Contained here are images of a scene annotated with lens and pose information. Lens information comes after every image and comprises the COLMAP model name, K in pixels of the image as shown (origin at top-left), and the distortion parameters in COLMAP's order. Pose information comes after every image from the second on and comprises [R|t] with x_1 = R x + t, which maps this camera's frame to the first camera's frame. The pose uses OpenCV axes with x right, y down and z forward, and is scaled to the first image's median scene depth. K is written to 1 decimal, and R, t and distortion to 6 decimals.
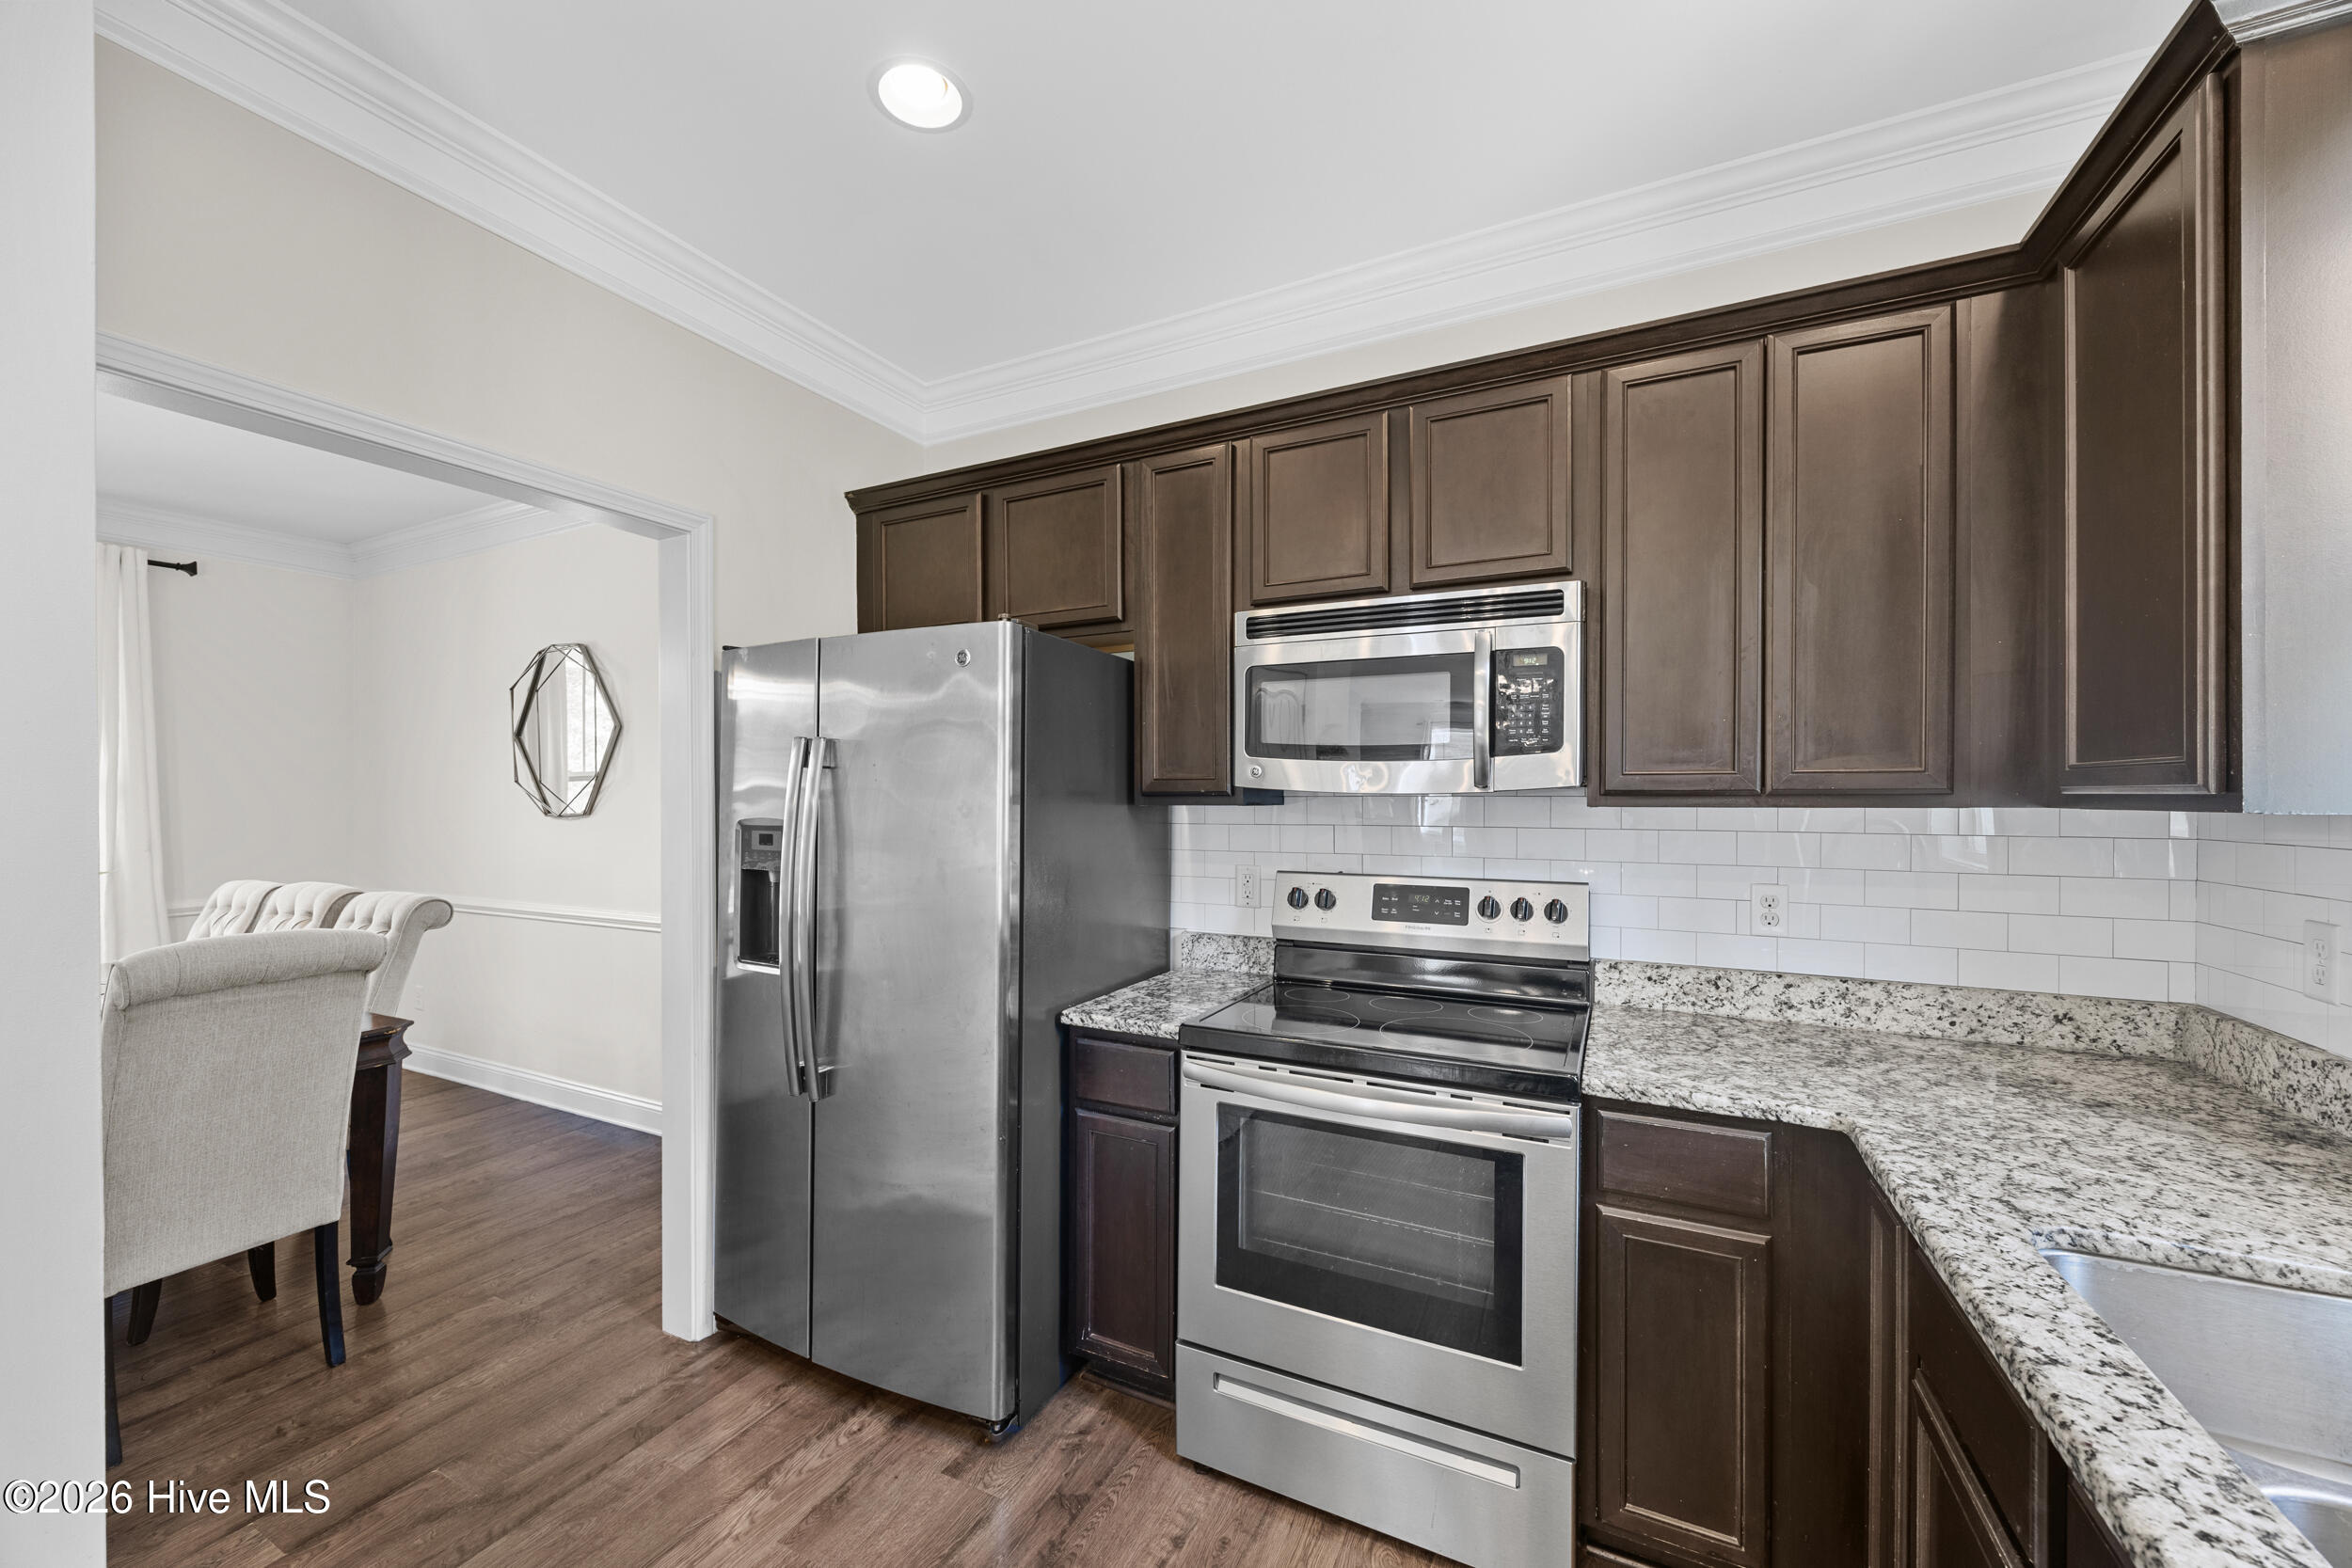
lens RADIAL K [[892.5, 0, 1179.4], [0, 892.5, 797.1], [0, 0, 1]] dist [-0.000161, -0.000360]
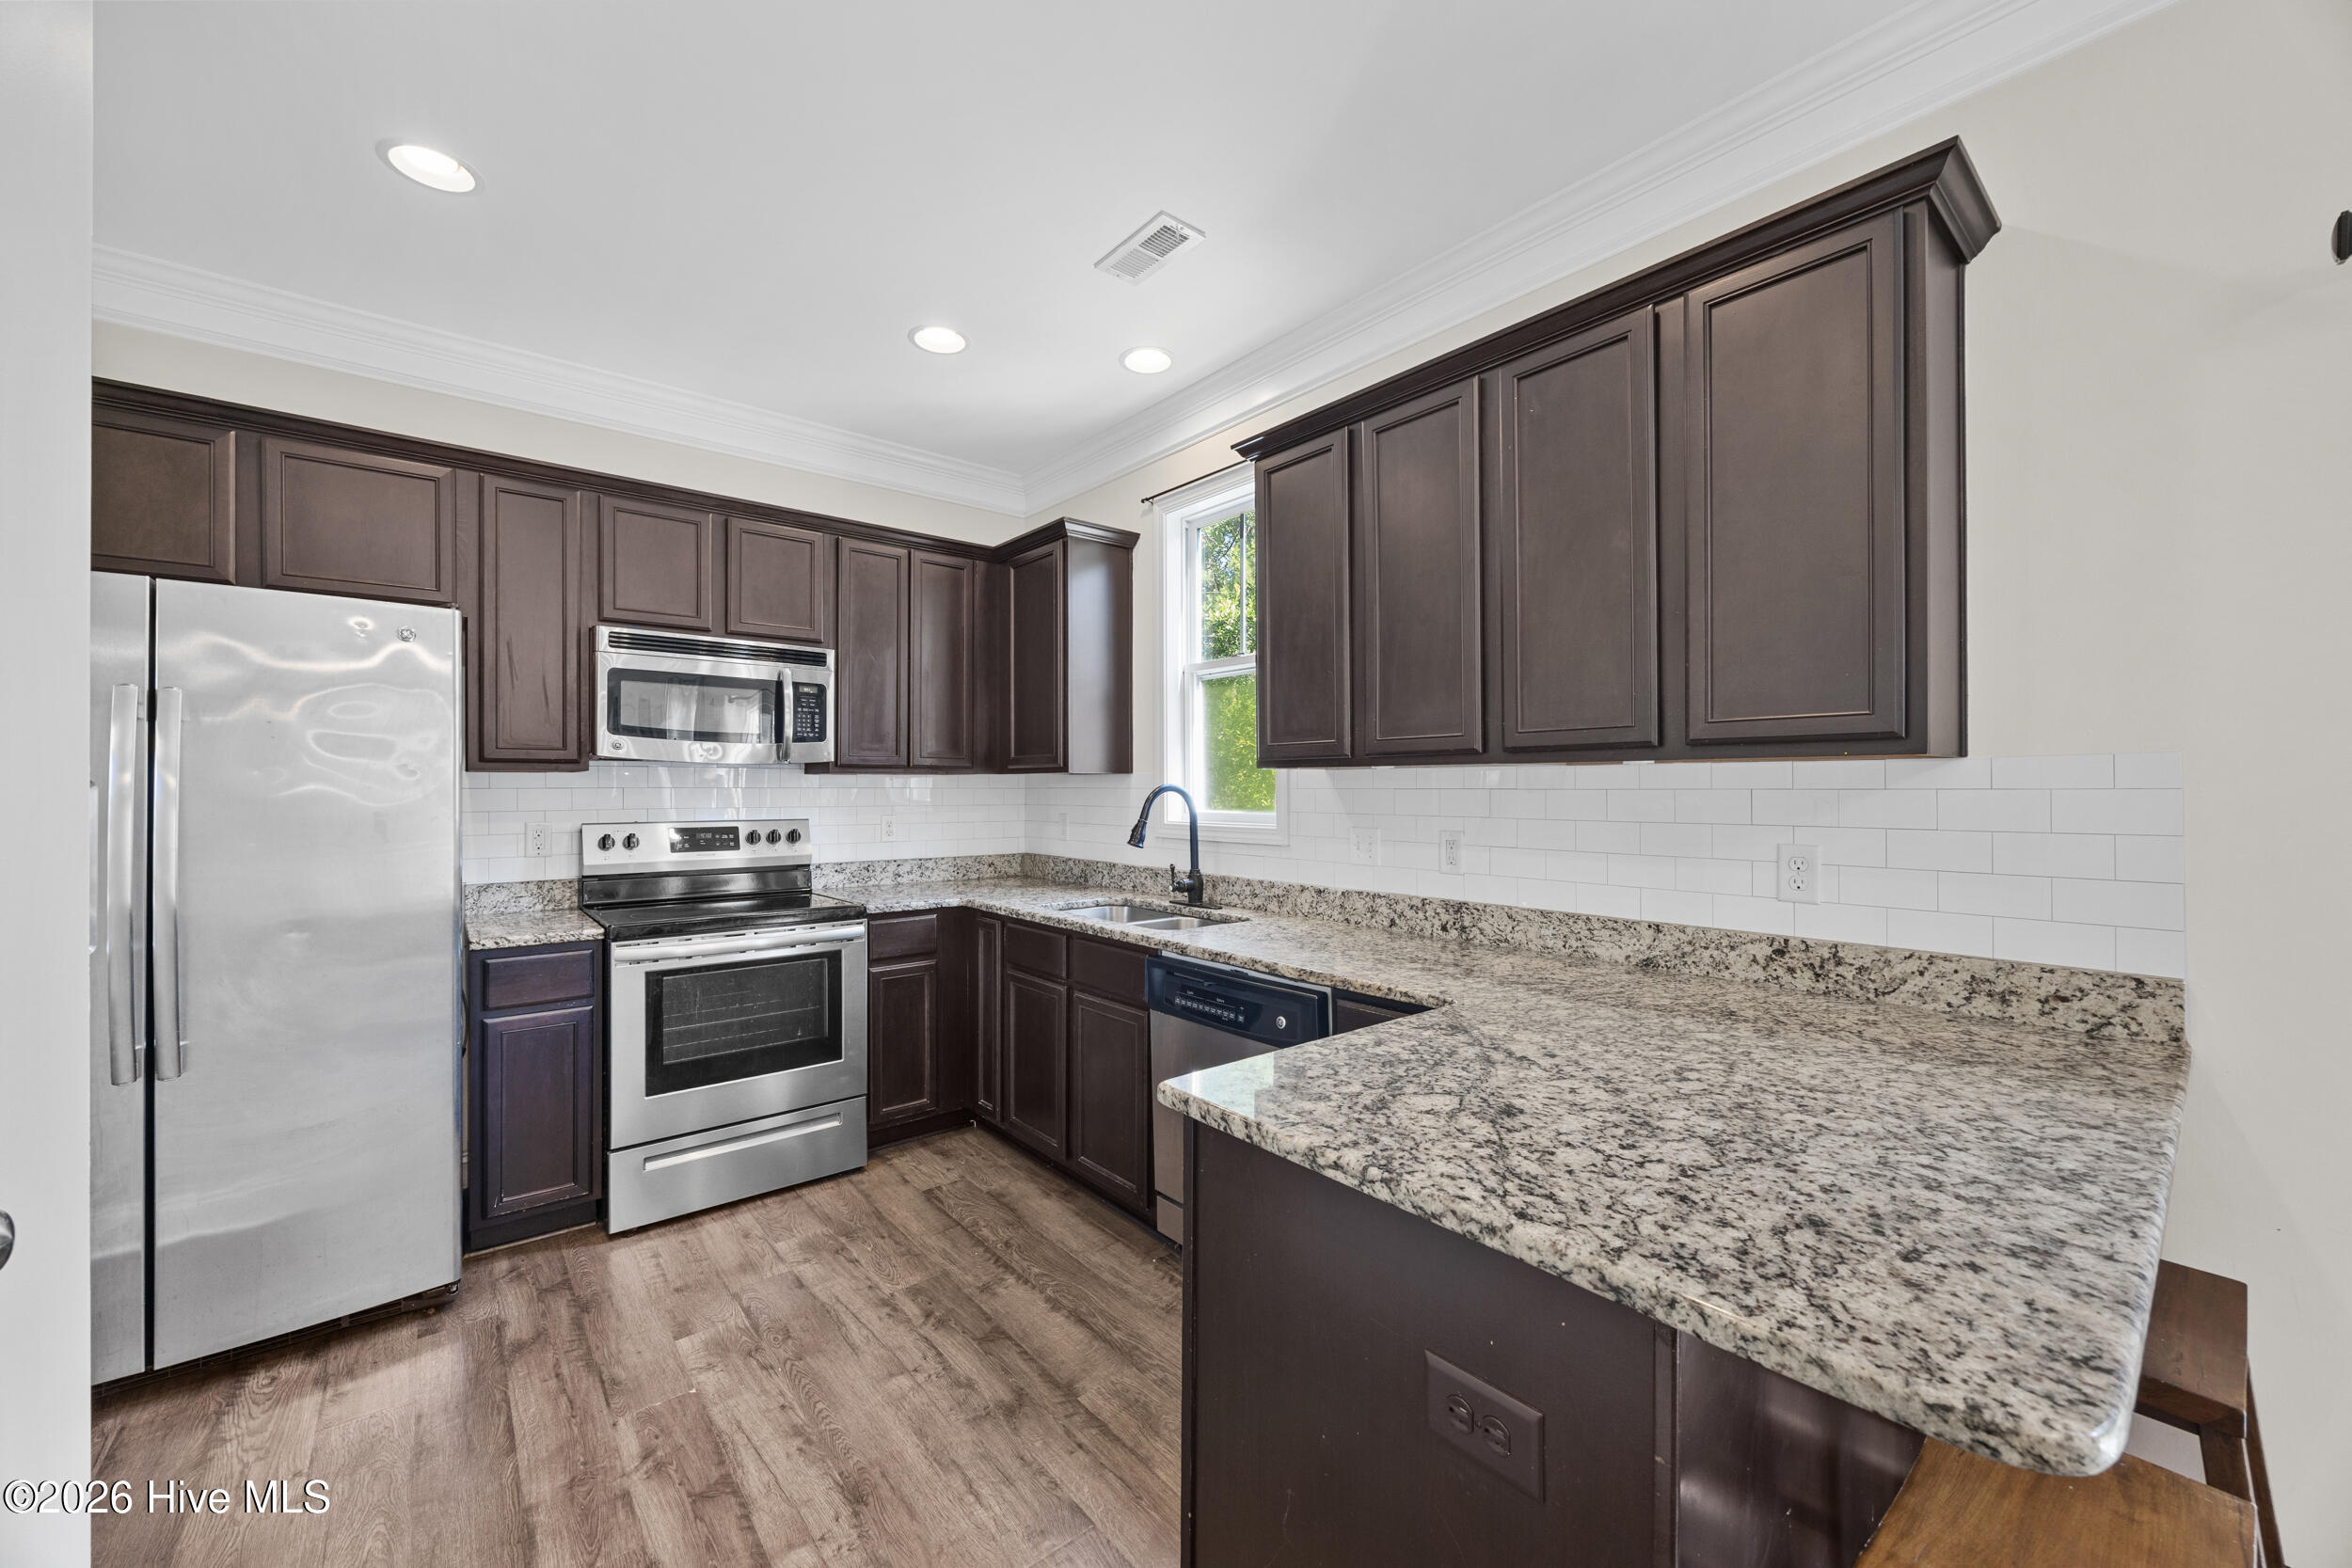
lens RADIAL K [[892.5, 0, 1165.8], [0, 892.5, 781.2], [0, 0, 1]] dist [-0.000161, -0.000360]
pose [[0.405659, 0.006096, 0.914004, -0.853706], [0.001691, 0.999971, -0.007420, 0.038982], [-0.914023, 0.004556, 0.405637, -0.331962]]
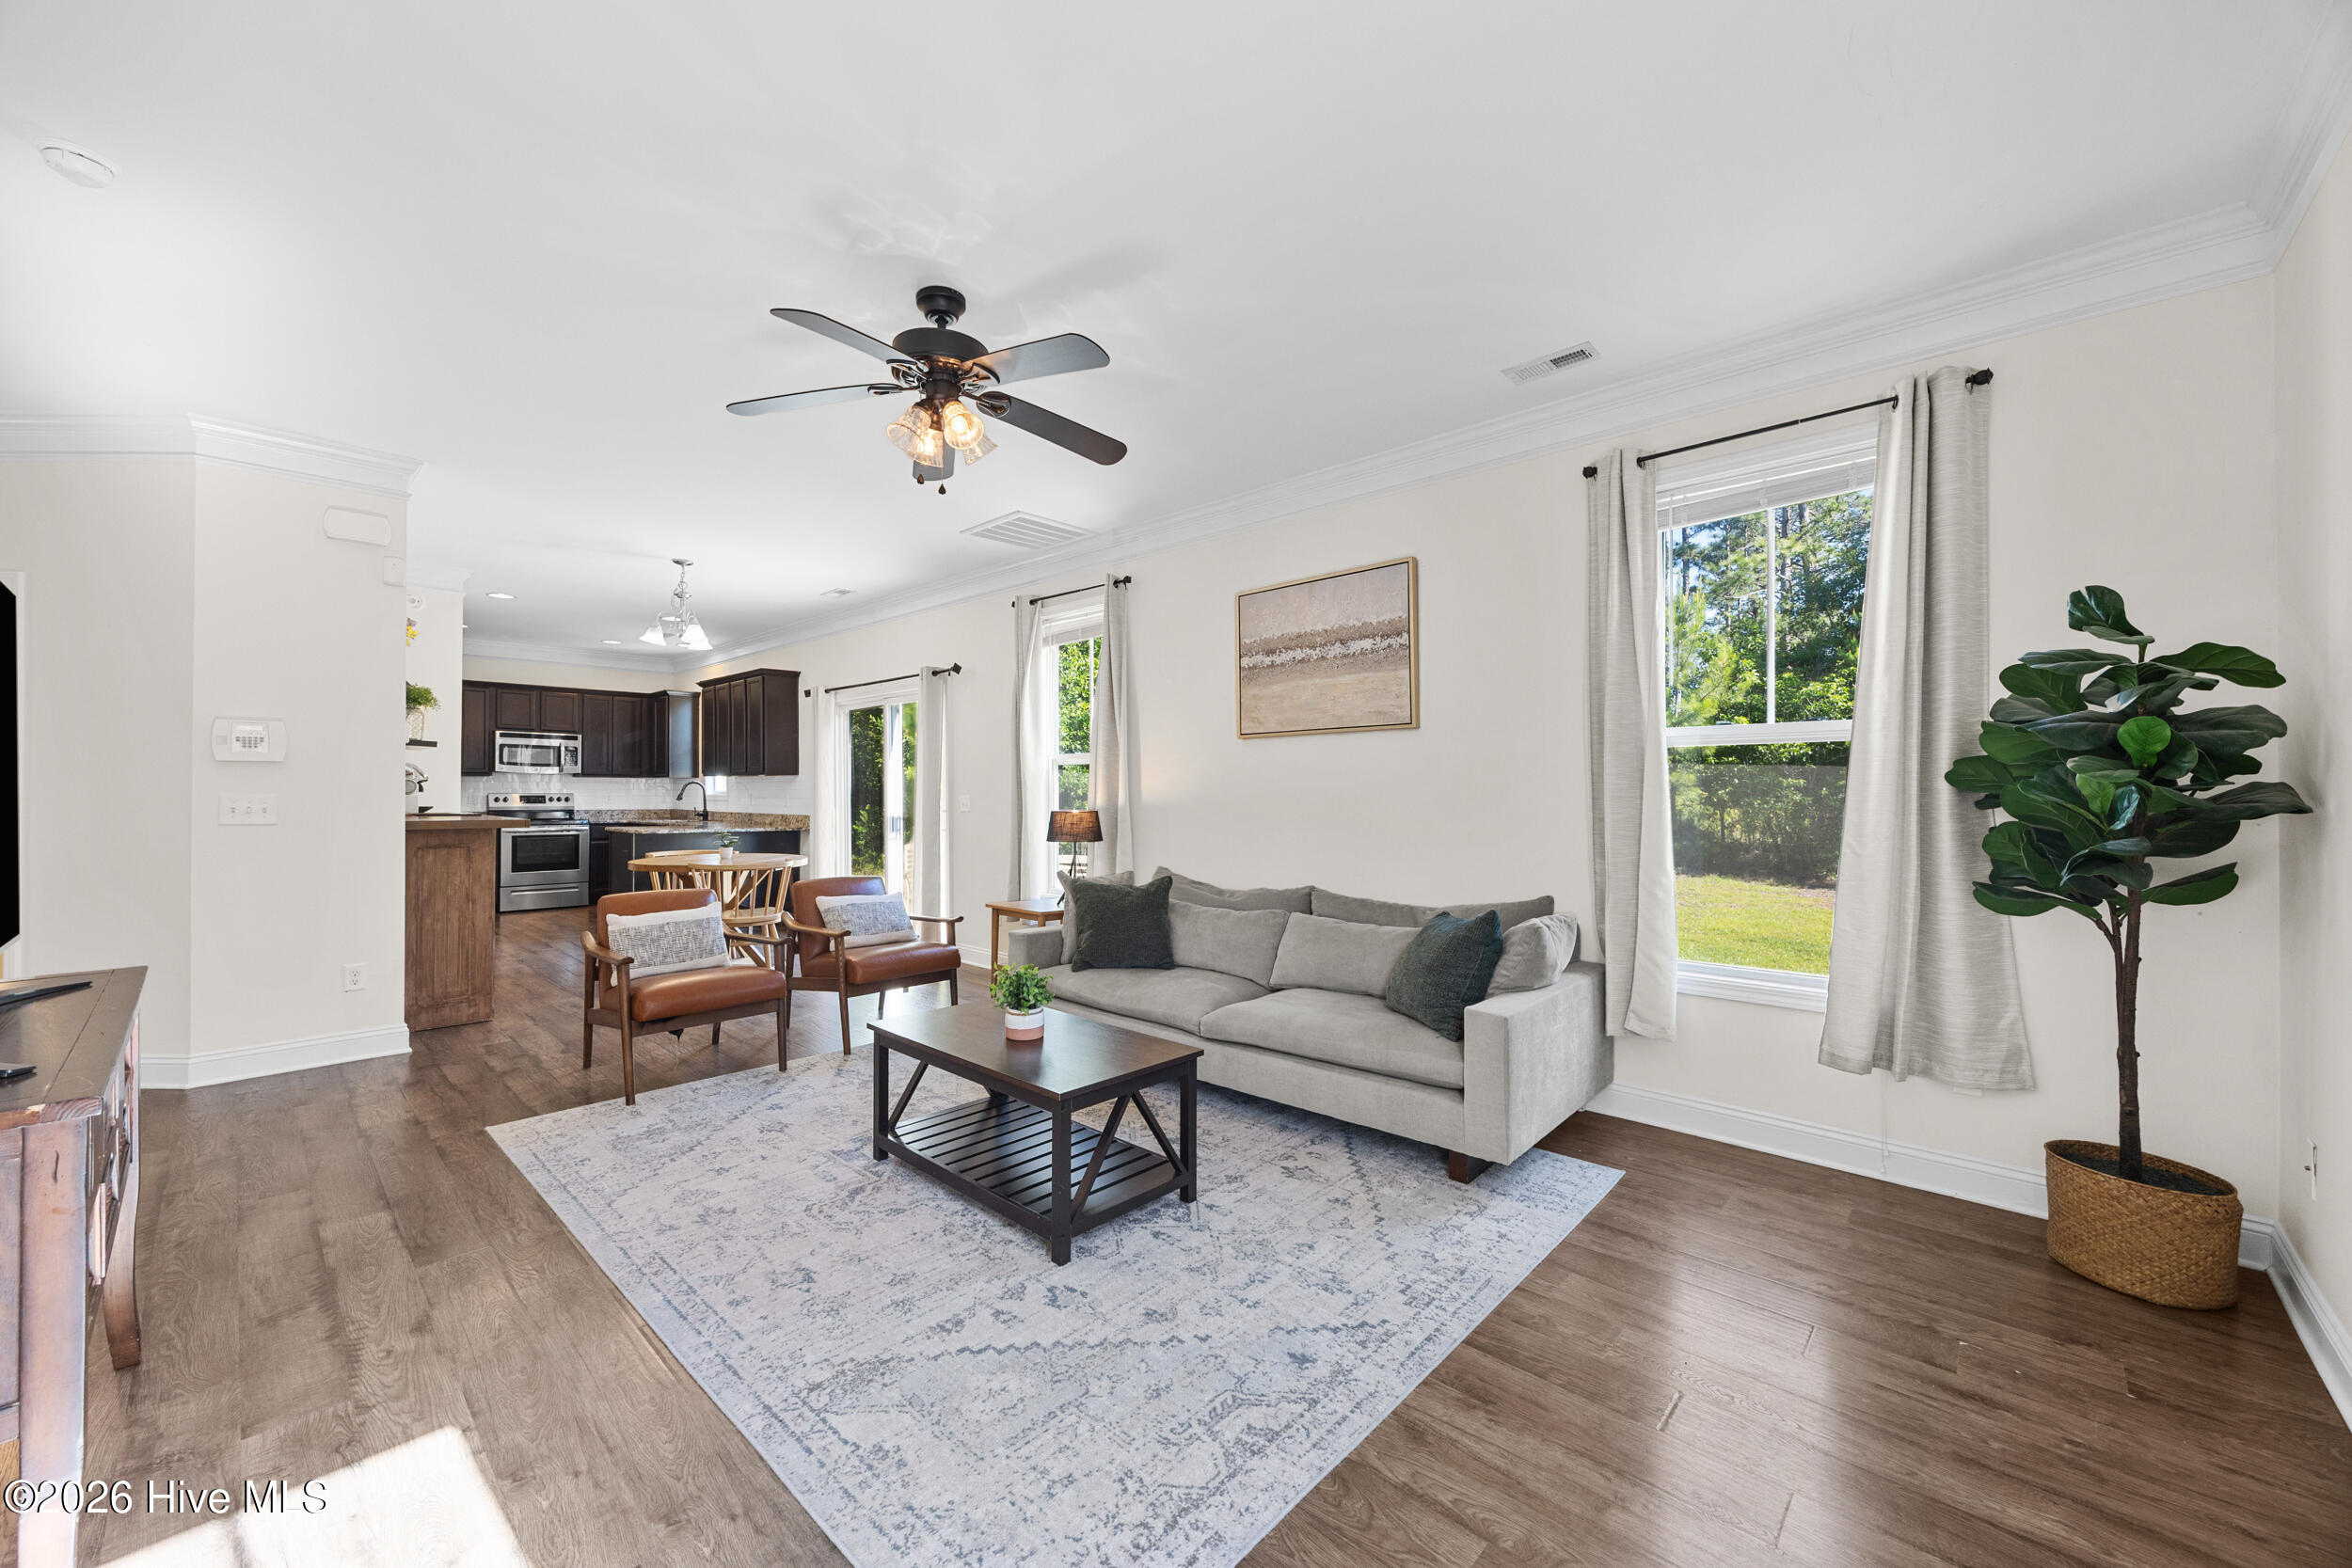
lens RADIAL K [[892.5, 0, 1178.0], [0, 892.5, 785.7], [0, 0, 1]] dist [-0.000161, -0.000360]
pose [[0.284763, 0.010959, 0.958535, -3.280523], [-0.000609, 0.999937, -0.011251, 0.109496], [-0.958598, 0.002621, 0.284751, -3.546479]]
